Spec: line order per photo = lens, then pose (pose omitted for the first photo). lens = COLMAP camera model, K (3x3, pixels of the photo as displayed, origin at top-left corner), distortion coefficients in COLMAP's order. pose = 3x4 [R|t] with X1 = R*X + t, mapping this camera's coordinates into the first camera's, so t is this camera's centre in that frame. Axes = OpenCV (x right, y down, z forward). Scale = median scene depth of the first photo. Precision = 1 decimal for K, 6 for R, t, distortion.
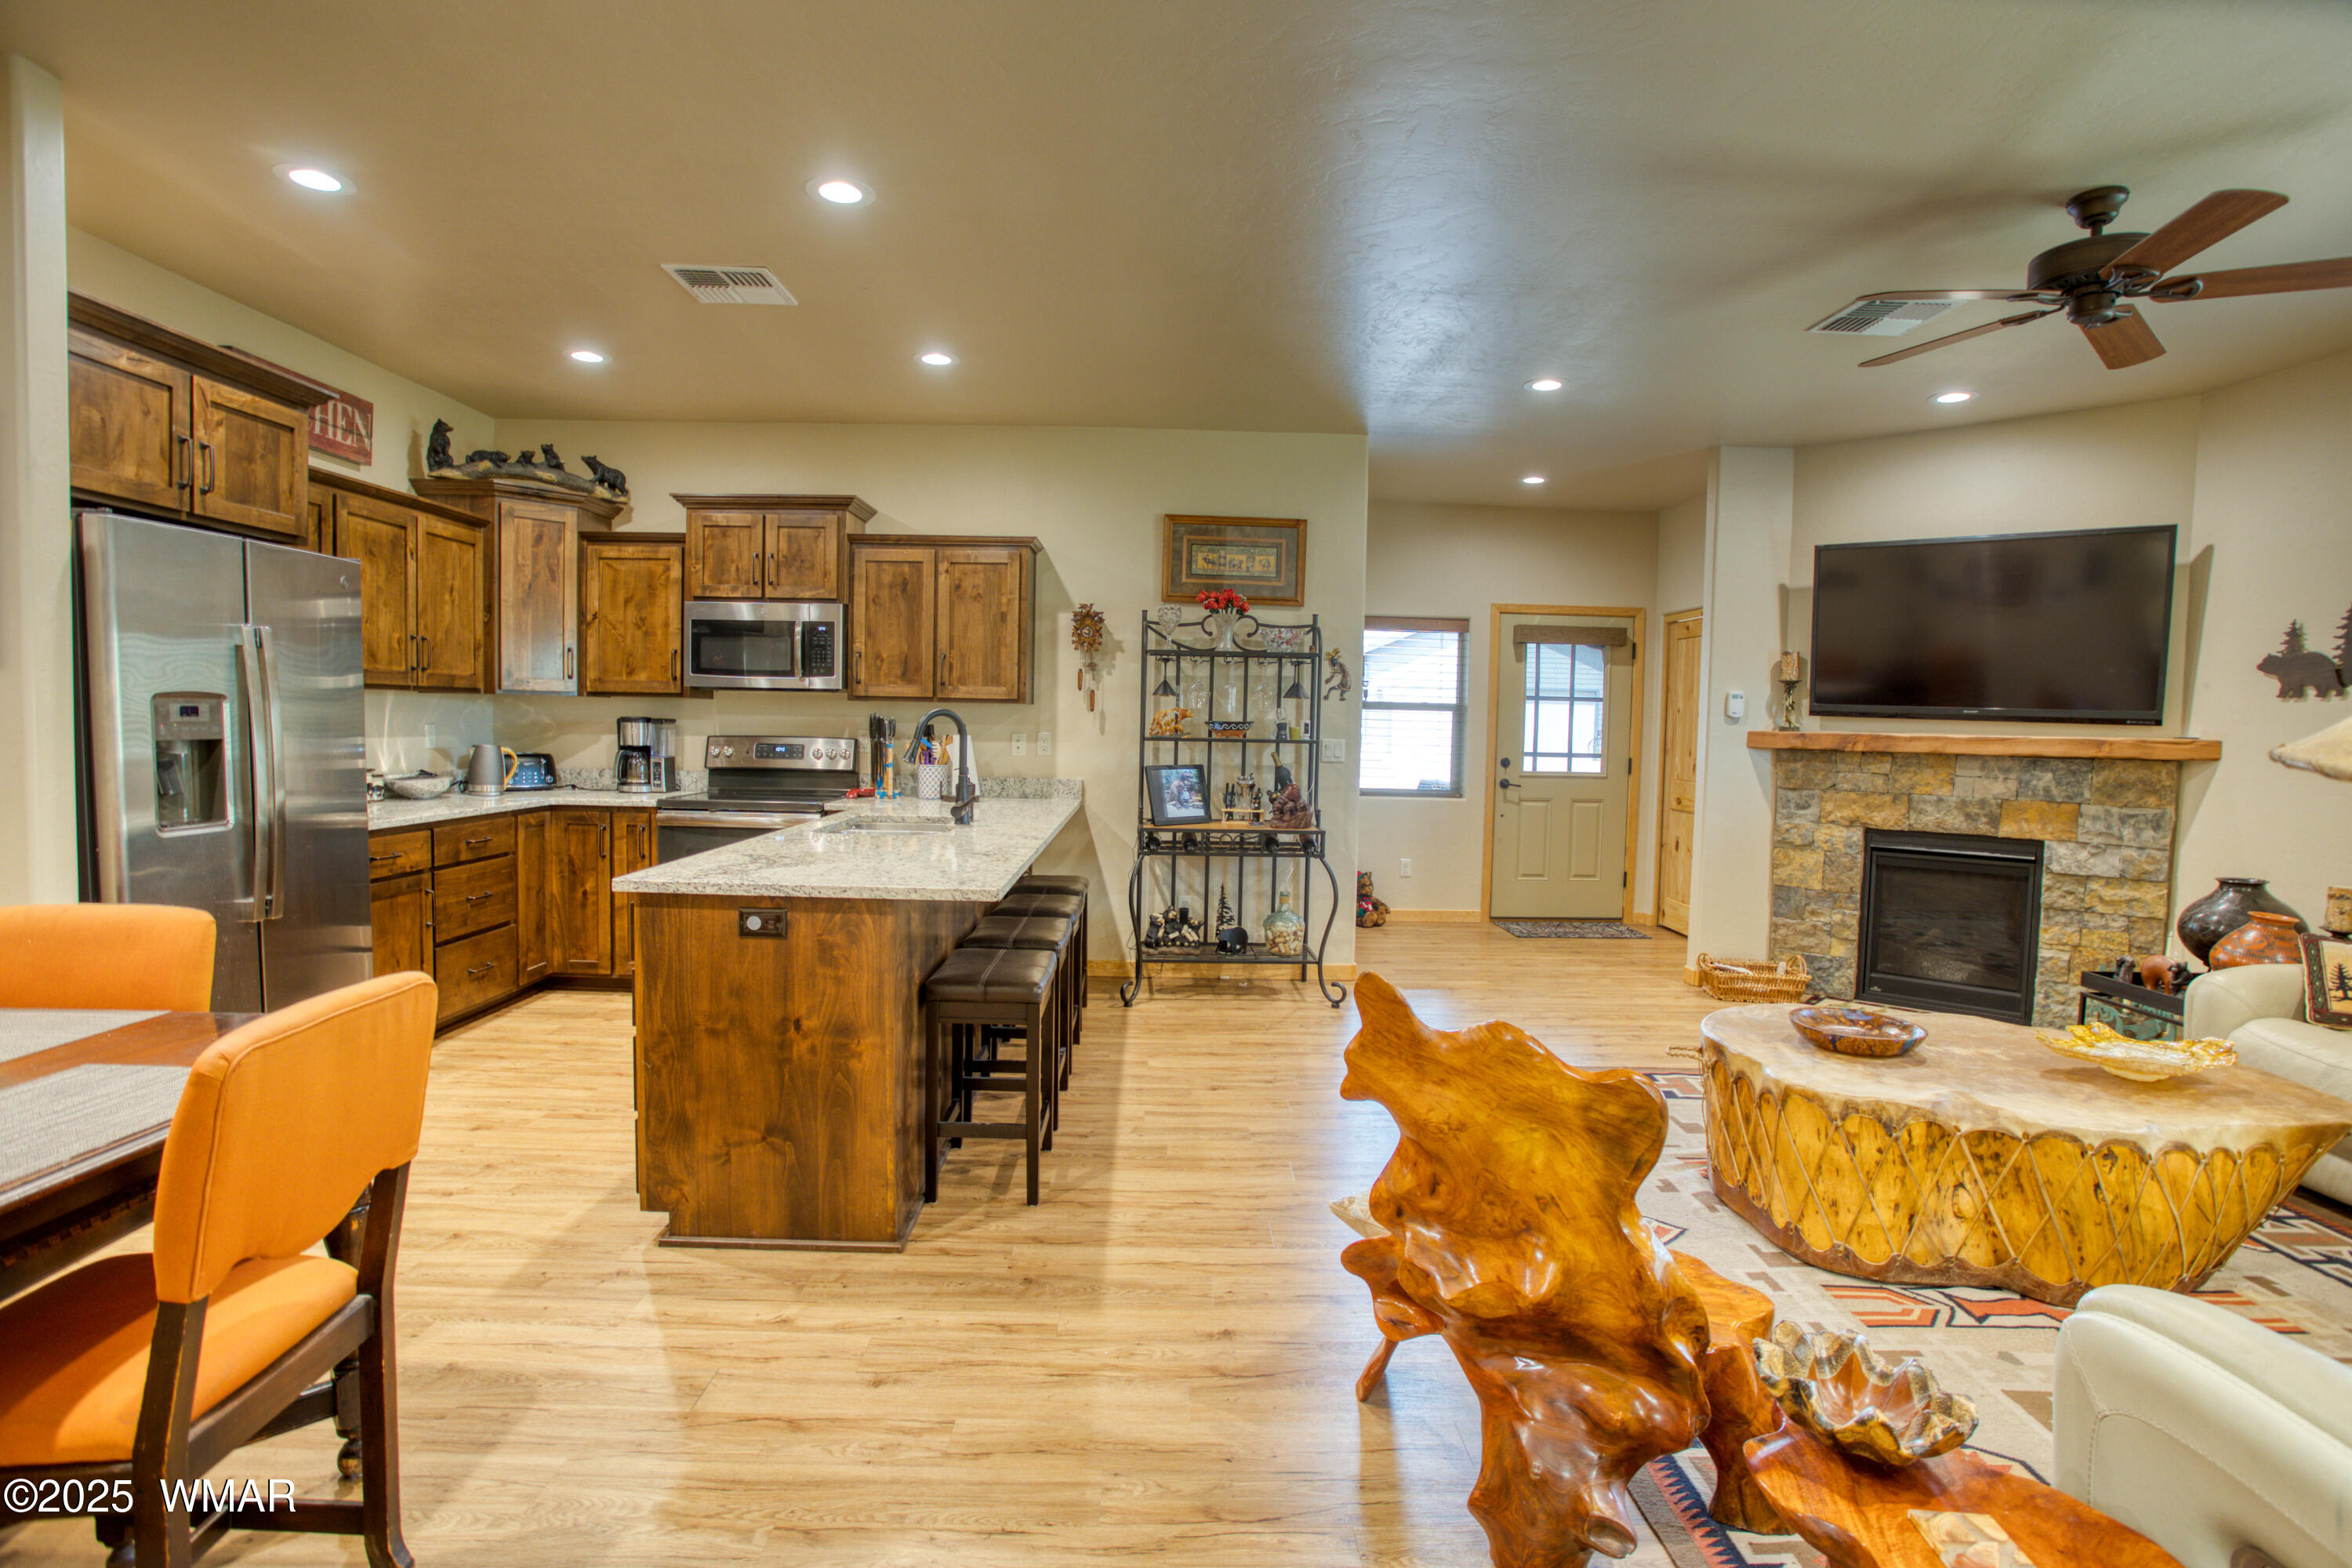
lens RADIAL K [[1173.7, 0, 1174.4], [0, 1173.7, 778.3], [0, 0, 1]] dist [-0.055408, 0.022766]
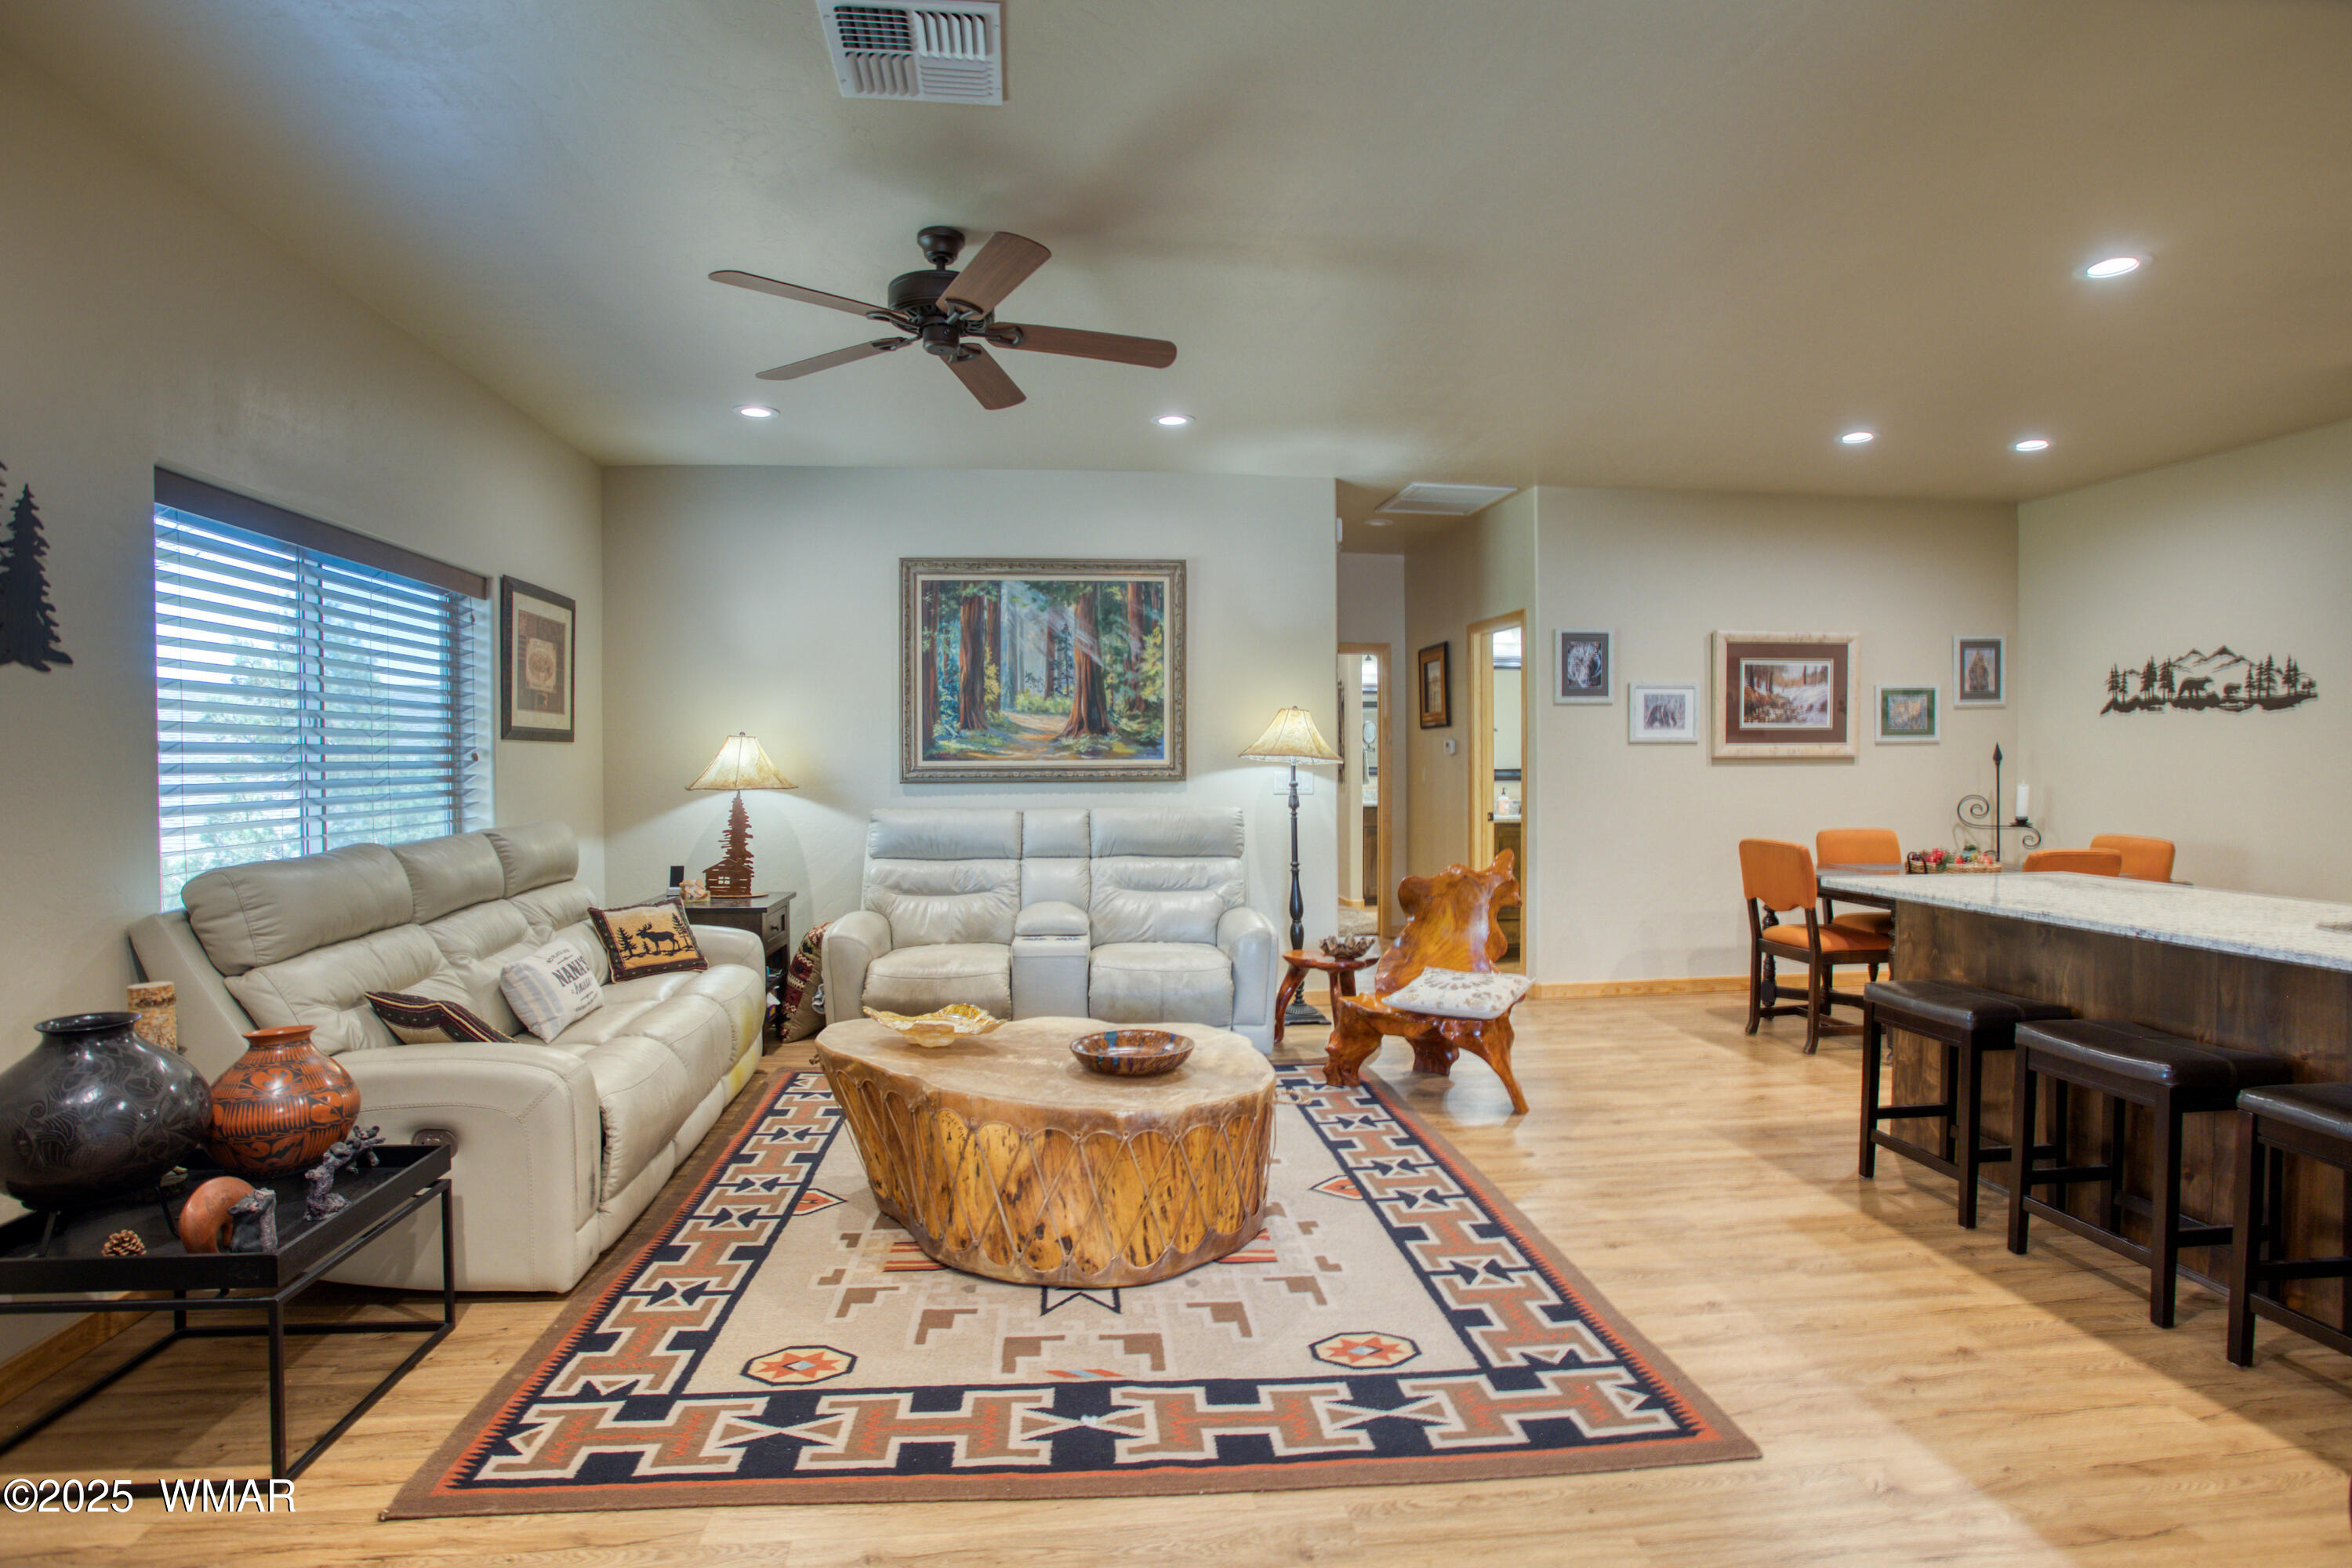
lens RADIAL K [[1138.5, 0, 1176.0], [0, 1138.5, 784.0], [0, 0, 1]] dist [0.001696, 0.000233]
pose [[-0.995214, -0.018944, -0.095864, 0.428073], [-0.025573, 0.997330, 0.068405, -0.050896], [0.094313, 0.070529, -0.993041, 1.293891]]
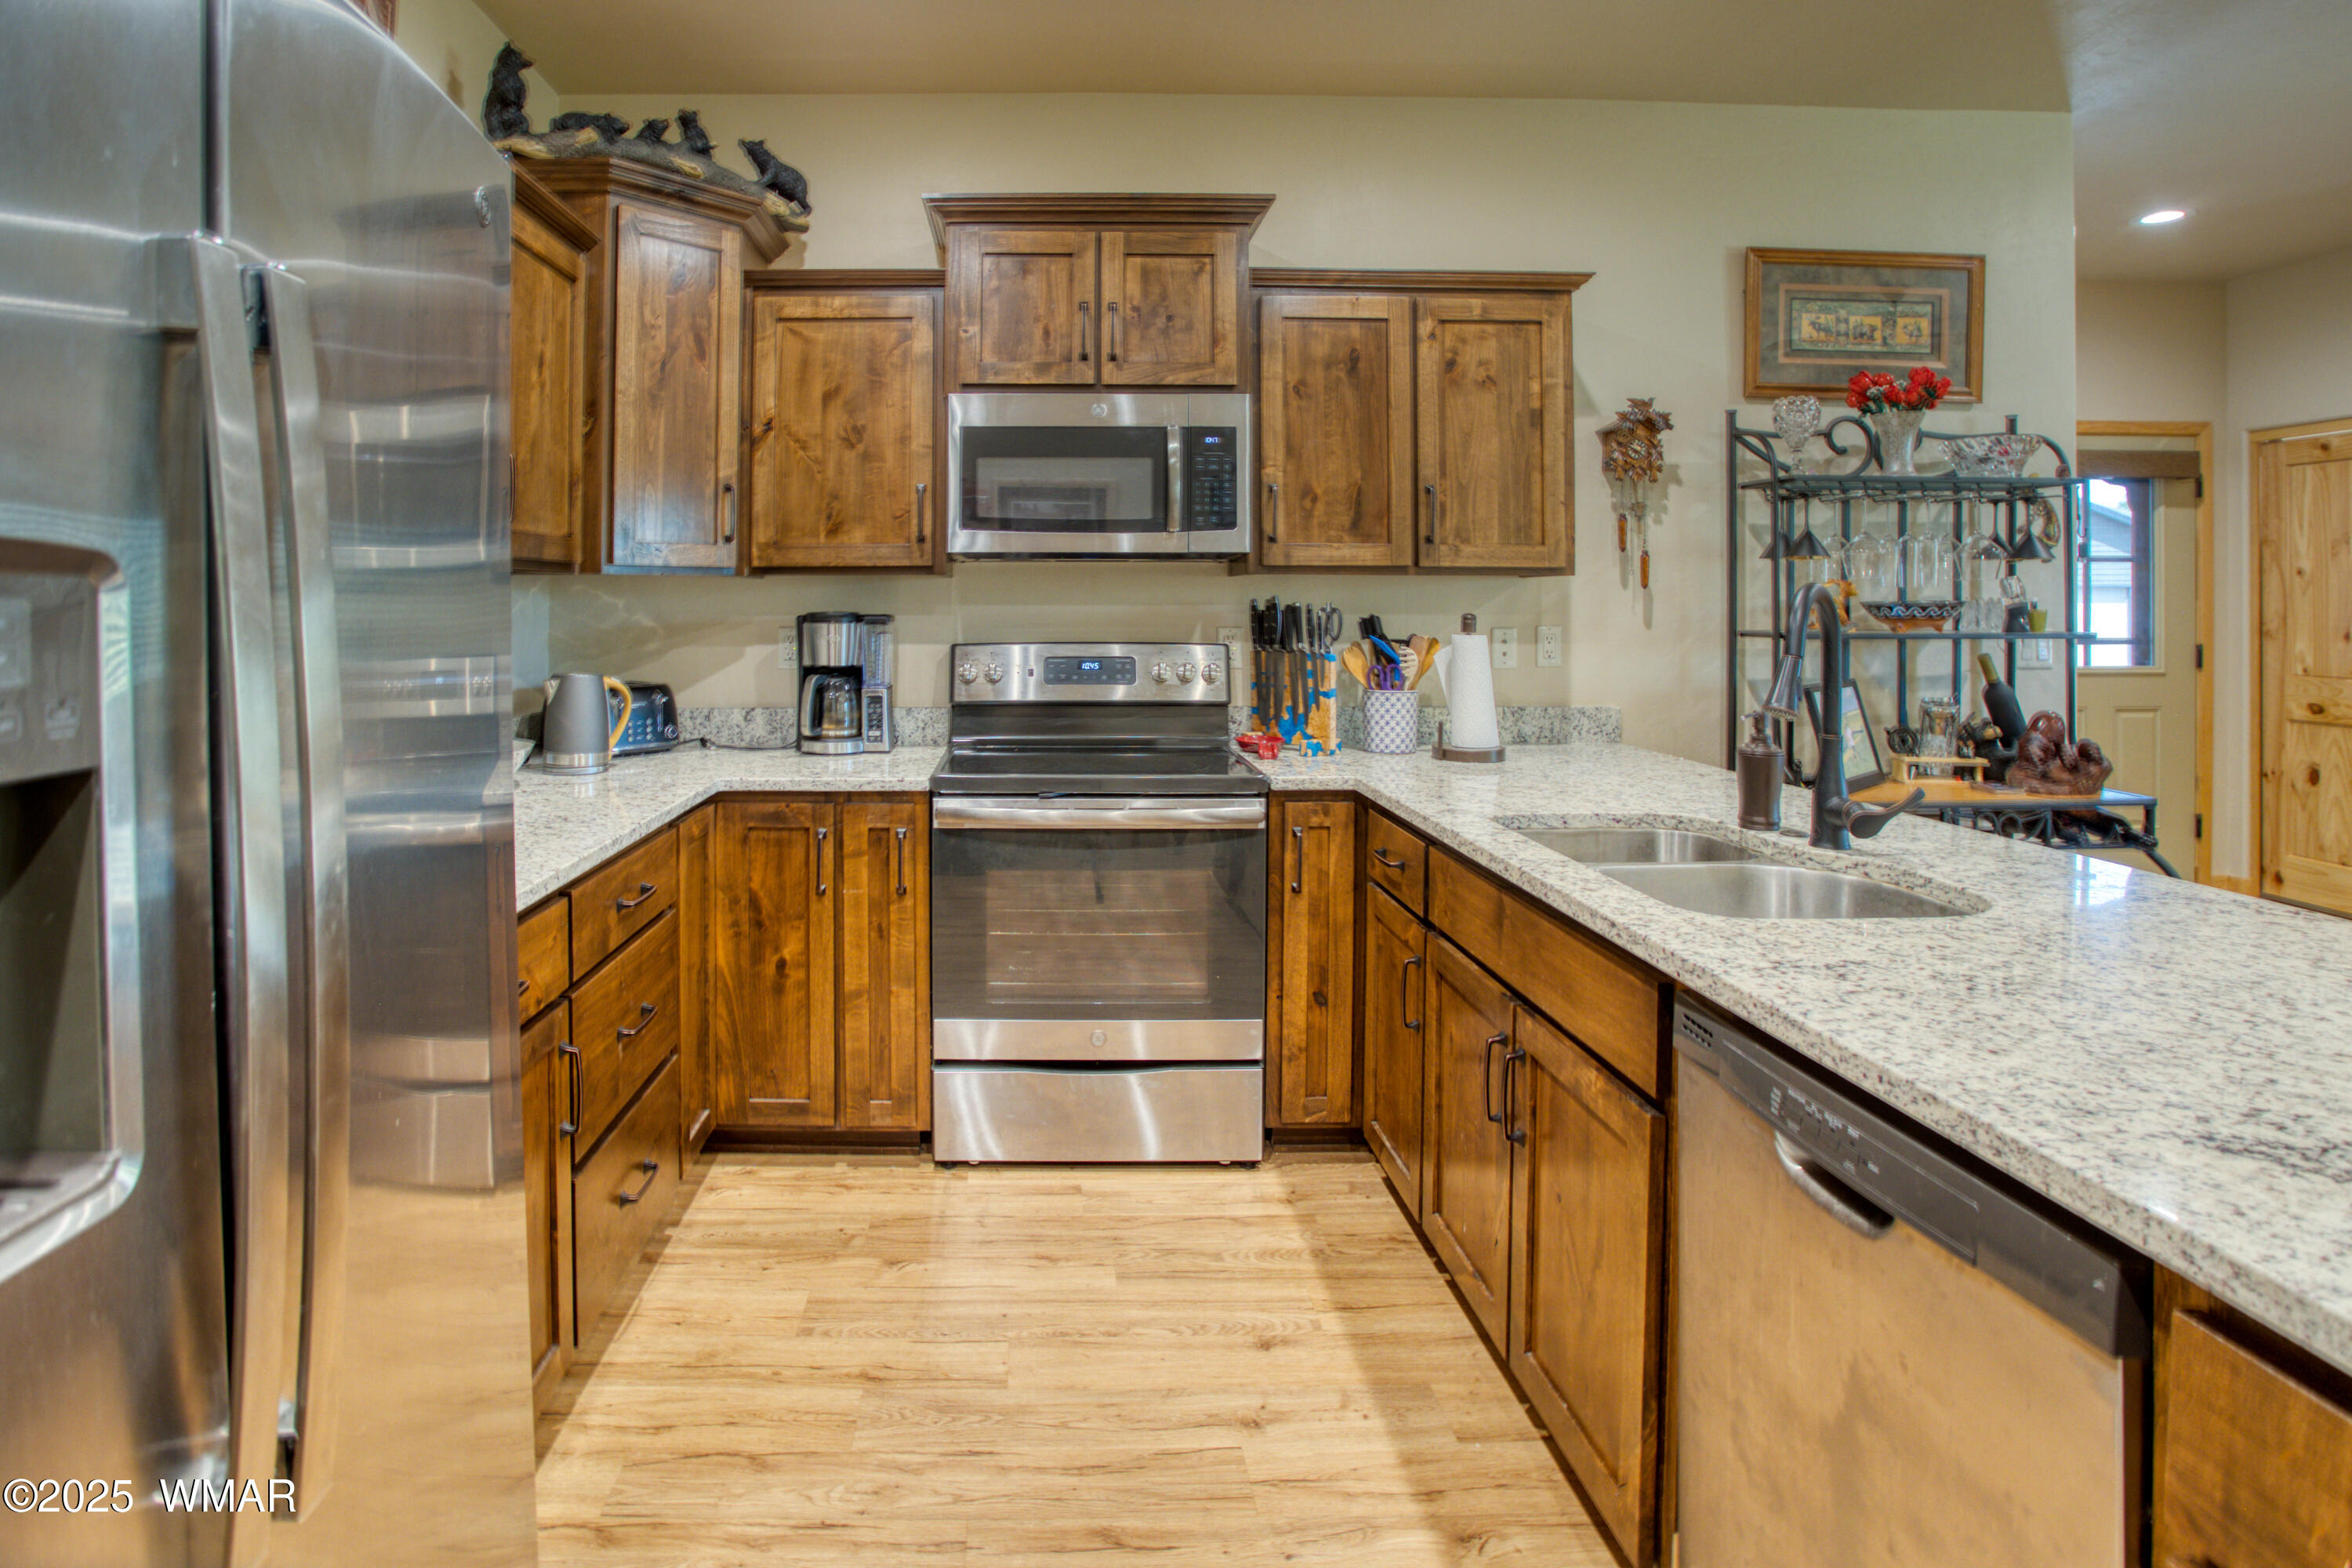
lens RADIAL K [[1225.3, 0, 1064.9], [0, 1225.3, 590.6], [0, 0, 1]] dist [-0.099646, 0.053412]
pose [[0.999696, -0.019554, 0.015037, -0.404315], [0.020405, 0.998066, -0.058720, -0.030920], [-0.013860, 0.059009, 0.998161, 0.479509]]
